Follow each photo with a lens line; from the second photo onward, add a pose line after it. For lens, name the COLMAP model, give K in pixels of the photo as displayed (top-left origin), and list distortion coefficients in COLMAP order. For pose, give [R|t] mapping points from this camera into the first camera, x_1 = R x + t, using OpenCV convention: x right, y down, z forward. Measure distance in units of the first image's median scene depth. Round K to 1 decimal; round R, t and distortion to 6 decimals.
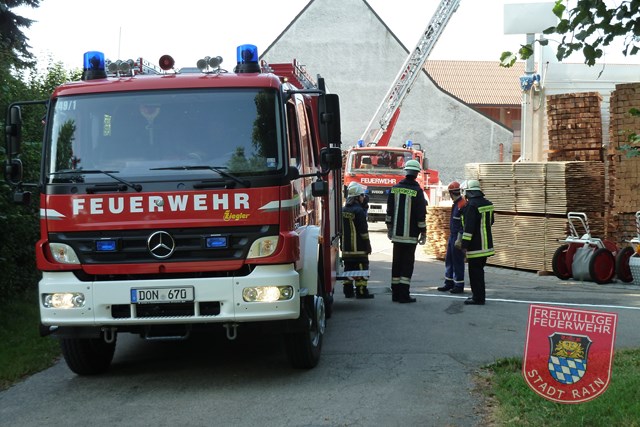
lens RADIAL K [[1091.7, 0, 320.0], [0, 1091.7, 213.5], [0, 0, 1]] dist [-0.020637, -0.009547]
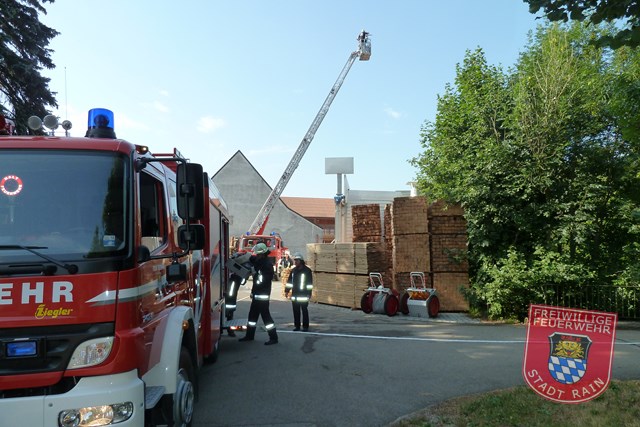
lens RADIAL K [[454.1, 0, 320.0], [0, 454.1, 213.5], [0, 0, 1]] dist [-0.082581, -0.000023]
pose [[0.982553, 0.011240, 0.185642, 0.022513], [0.009826, 0.993641, -0.112169, -0.014393], [-0.185722, 0.112036, 0.976194, 0.327153]]
